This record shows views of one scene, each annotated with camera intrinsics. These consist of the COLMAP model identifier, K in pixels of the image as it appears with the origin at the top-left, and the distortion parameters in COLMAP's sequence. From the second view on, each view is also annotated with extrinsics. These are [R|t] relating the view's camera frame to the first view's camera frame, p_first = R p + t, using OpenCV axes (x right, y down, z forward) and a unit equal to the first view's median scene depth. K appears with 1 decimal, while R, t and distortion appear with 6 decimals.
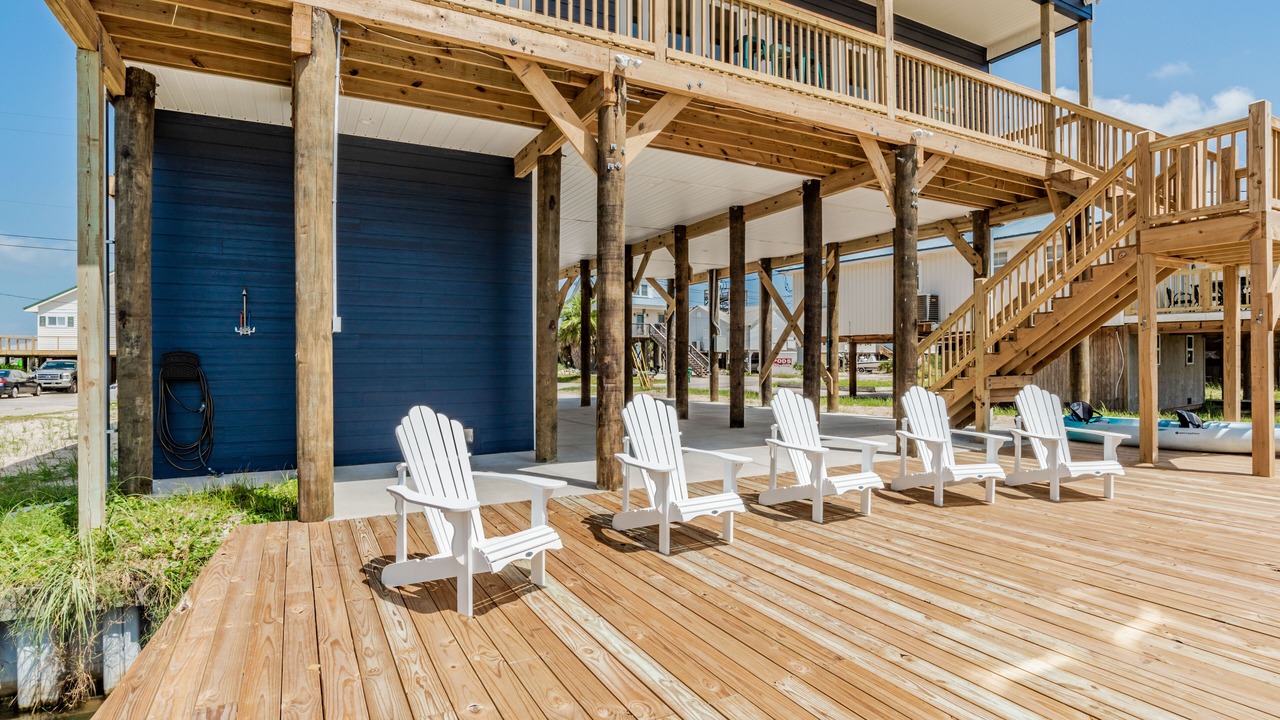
lens RADIAL K [[649.5, 0, 641.4], [0, 649.5, 362.6], [0, 0, 1]] dist [-0.041365, 0.014137]
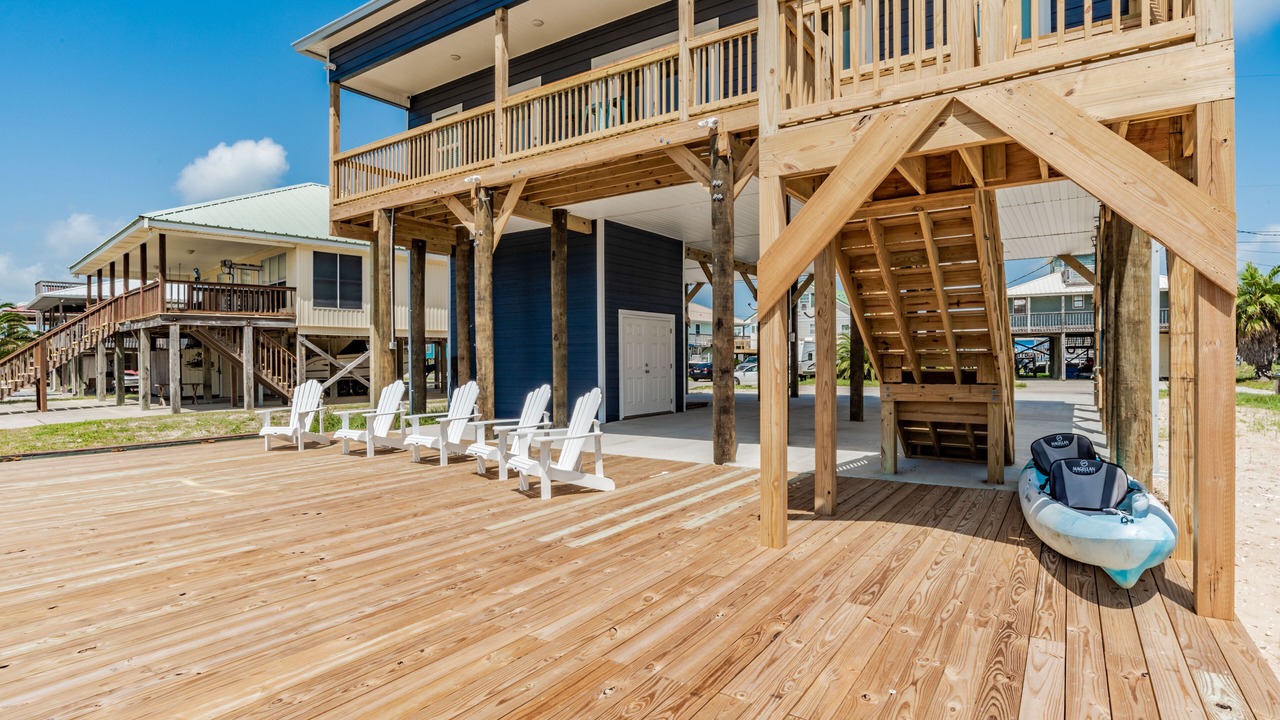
lens RADIAL K [[649.5, 0, 639.7], [0, 649.5, 362.0], [0, 0, 1]] dist [-0.041365, 0.014137]
pose [[0.466404, 0.001561, -0.884570, 1.587311], [0.008431, 0.999945, 0.006210, 0.017102], [0.884532, -0.010354, 0.466365, 0.524478]]
